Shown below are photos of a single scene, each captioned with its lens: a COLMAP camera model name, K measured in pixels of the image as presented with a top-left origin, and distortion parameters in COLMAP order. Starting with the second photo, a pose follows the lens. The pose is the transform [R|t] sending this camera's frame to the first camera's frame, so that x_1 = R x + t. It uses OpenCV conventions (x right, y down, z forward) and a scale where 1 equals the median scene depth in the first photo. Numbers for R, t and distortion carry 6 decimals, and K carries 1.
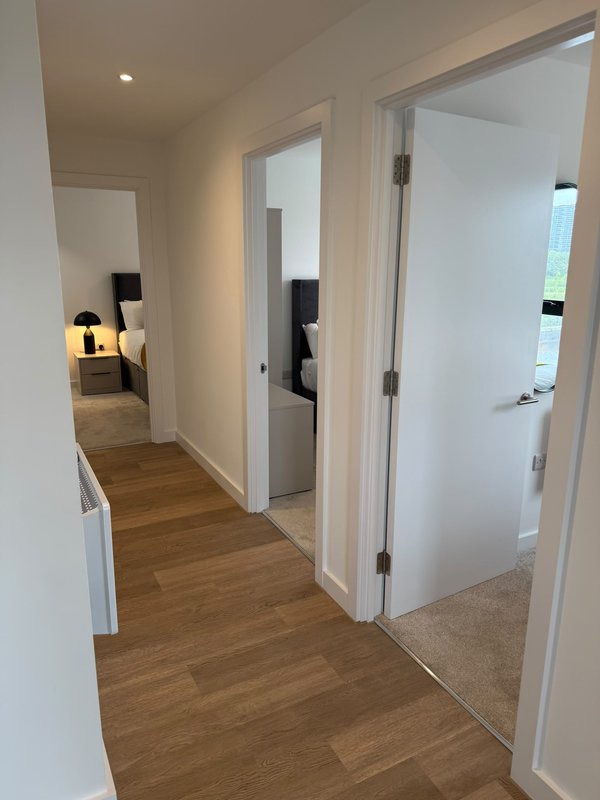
lens RADIAL K [[558.3, 0, 296.6], [0, 558.3, 404.1], [0, 0, 1]] dist [0.046146, -0.045072]
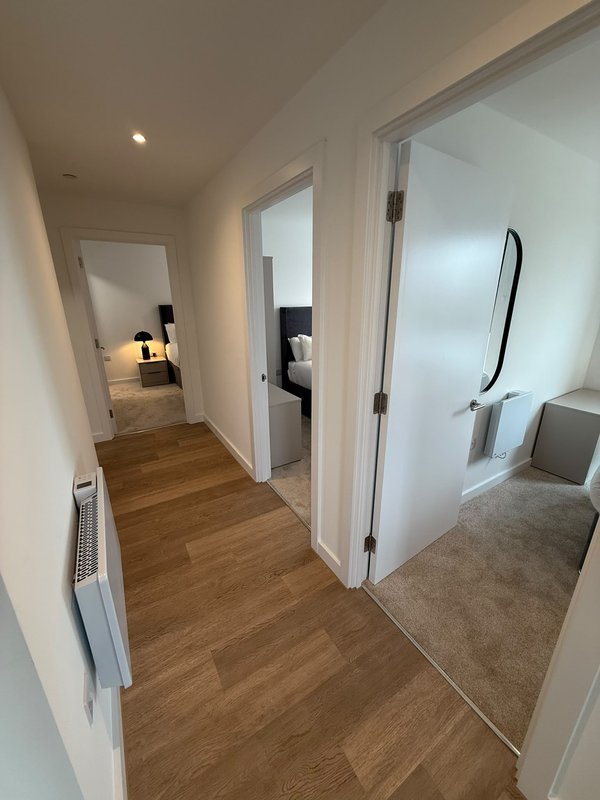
lens RADIAL K [[317.2, 0, 296.7], [0, 317.2, 398.6], [0, 0, 1]] dist [-0.001622, 0.001523]
pose [[0.998185, -0.031675, 0.051219, -0.031065], [0.028133, 0.997257, 0.068460, -0.087895], [-0.053247, -0.066895, 0.996338, 0.334495]]
